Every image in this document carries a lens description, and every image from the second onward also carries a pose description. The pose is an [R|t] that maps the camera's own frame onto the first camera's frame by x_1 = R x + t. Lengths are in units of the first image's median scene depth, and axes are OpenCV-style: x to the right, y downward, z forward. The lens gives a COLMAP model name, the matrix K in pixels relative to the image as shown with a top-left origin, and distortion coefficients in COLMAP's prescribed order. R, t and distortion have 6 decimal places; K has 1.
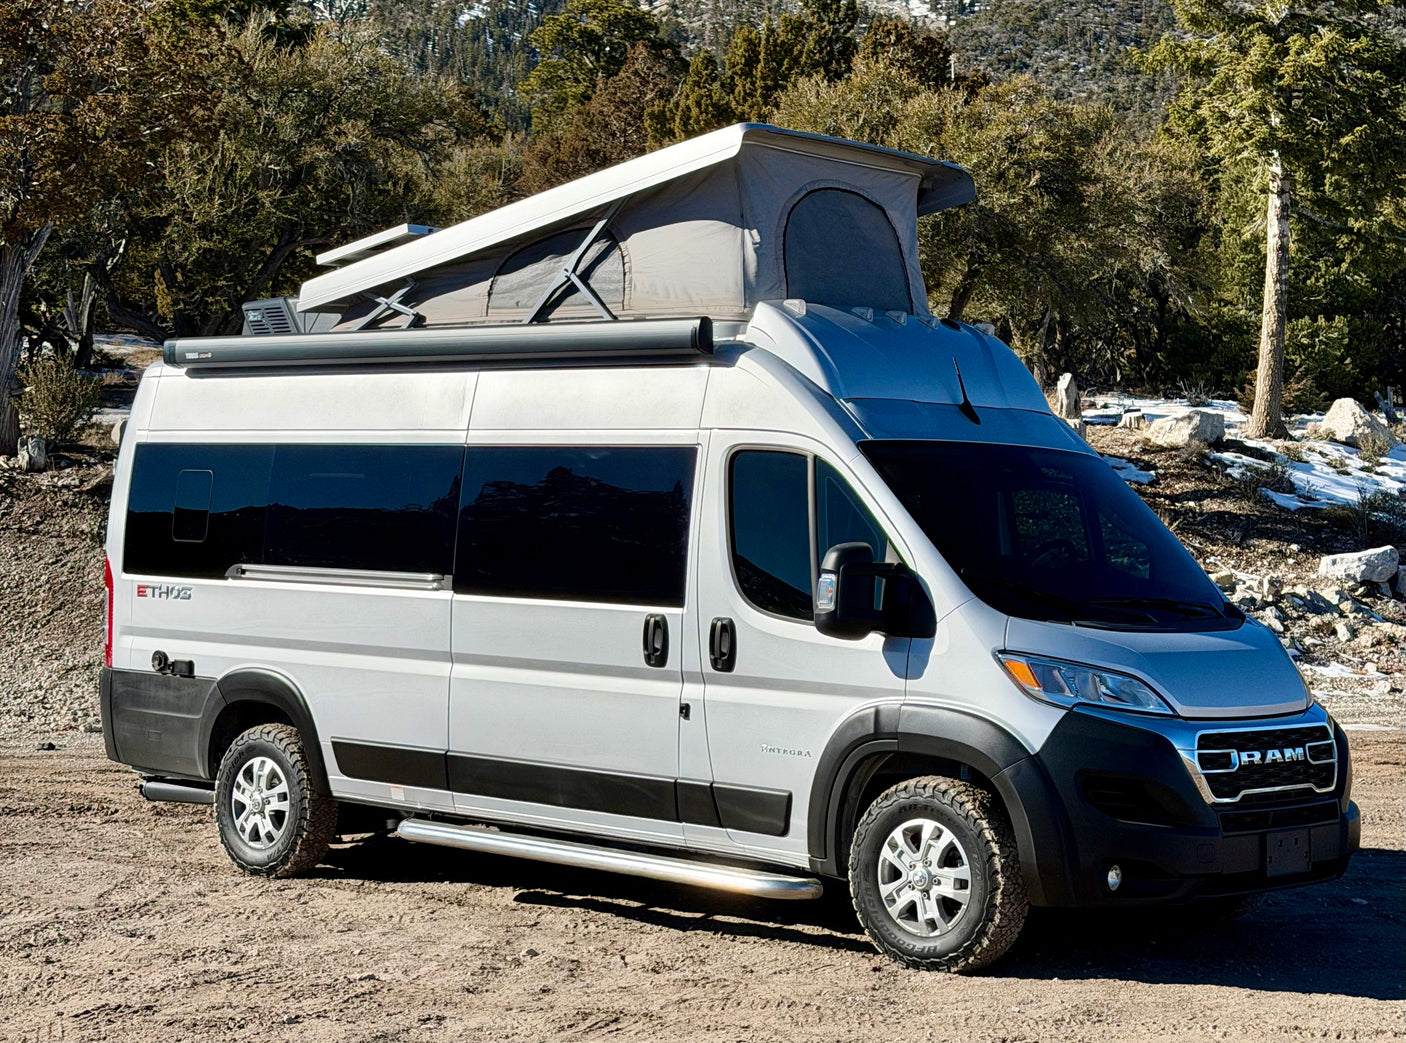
lens RADIAL K [[2595.5, 0, 703.0], [0, 2595.5, 521.5], [0, 0, 1]] dist [0.029212, 1.571139]
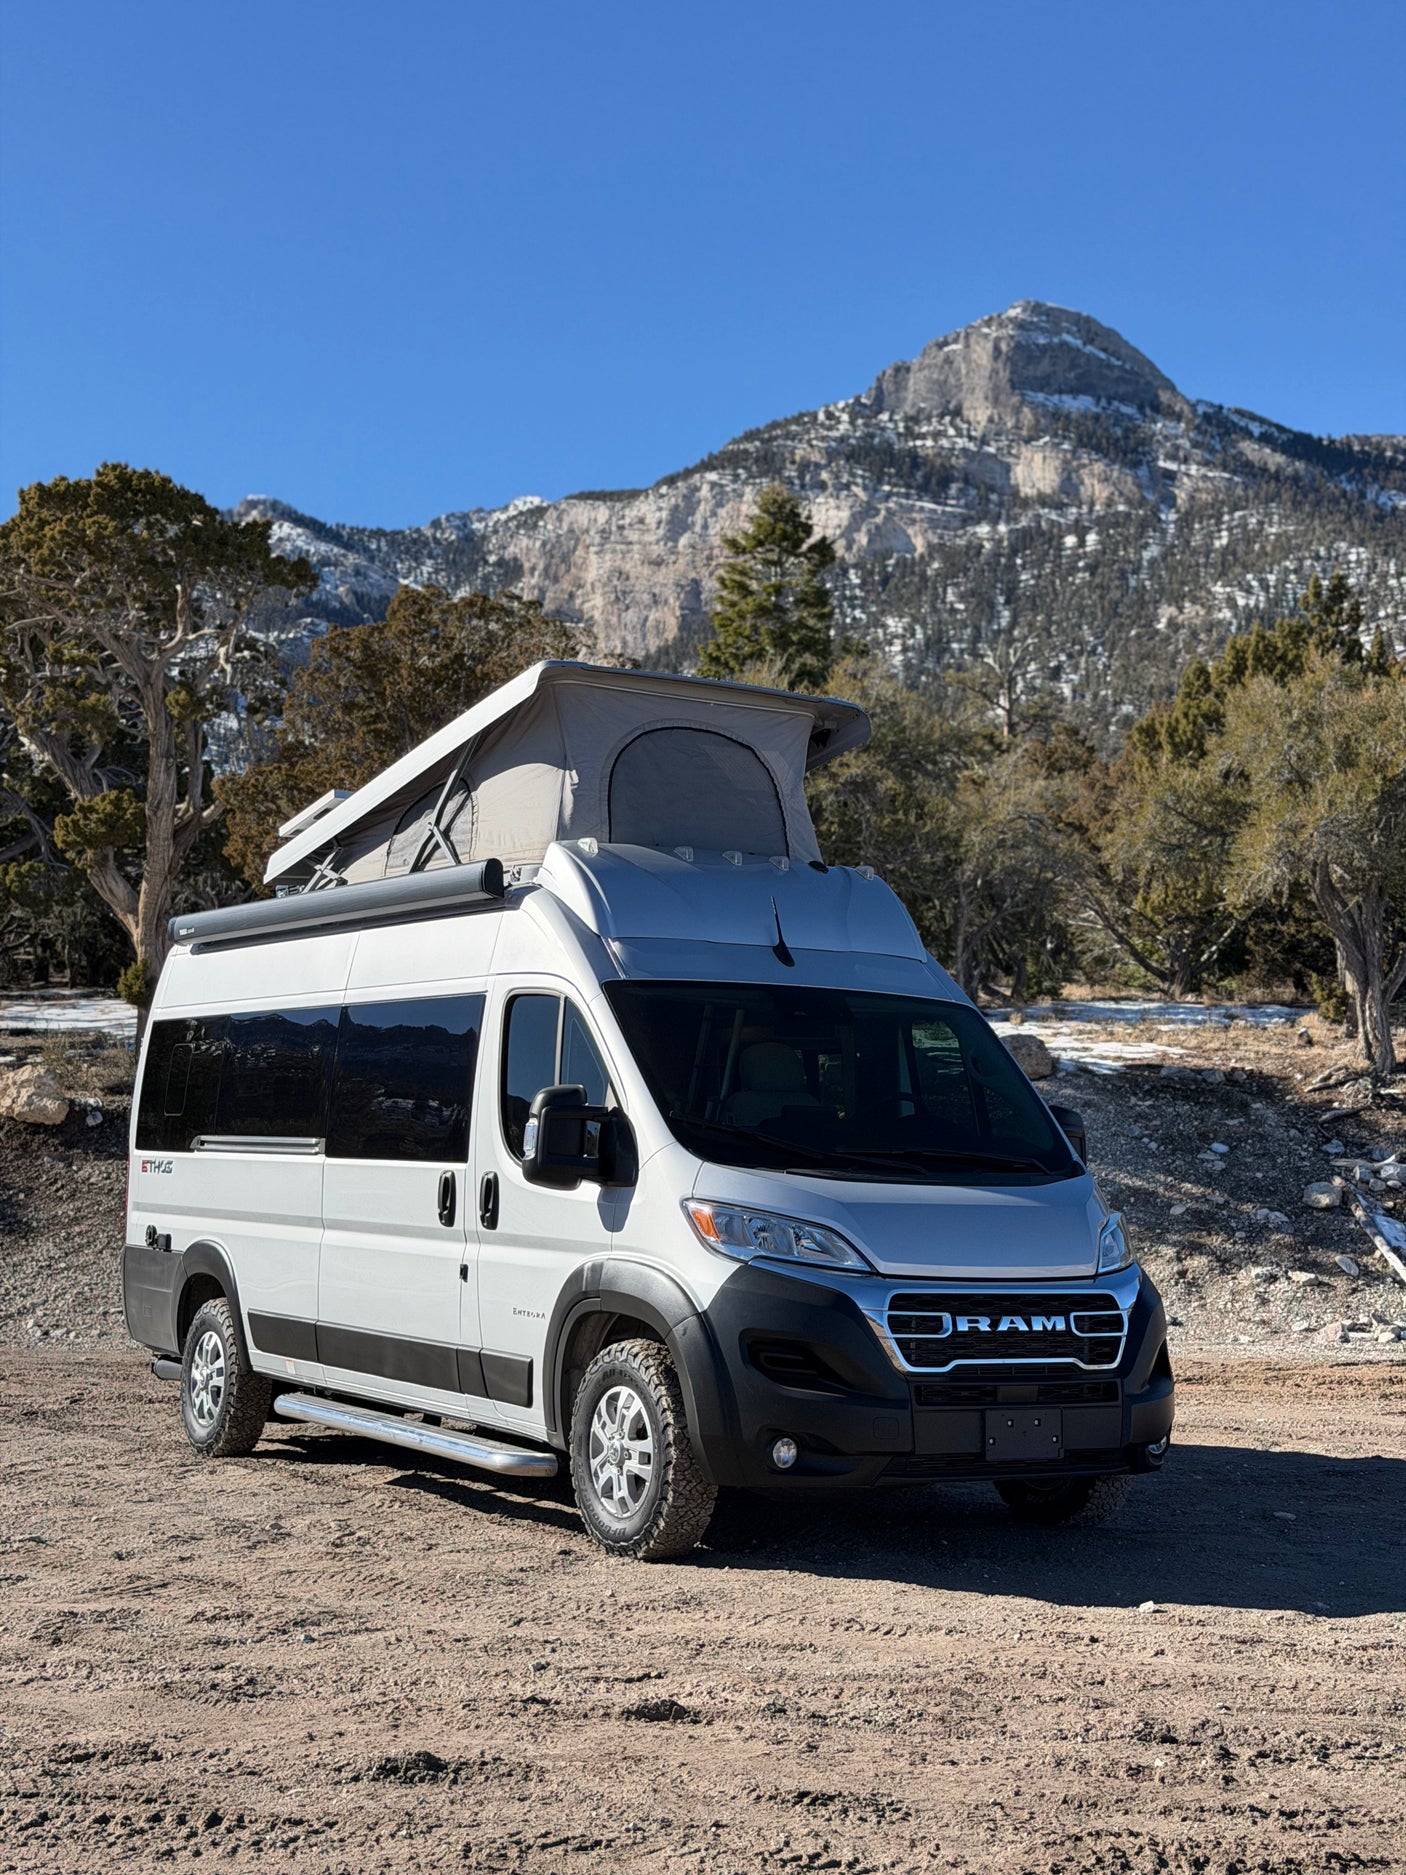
lens RADIAL K [[2594.9, 0, 695.6], [0, 2594.9, 893.7], [0, 0, 1]] dist [0.131938, -0.036229]
pose [[0.956585, -0.030206, -0.289884, 0.351808], [-0.001623, 0.994047, -0.108936, 0.038845], [0.291449, 0.104677, 0.950842, 0.107247]]
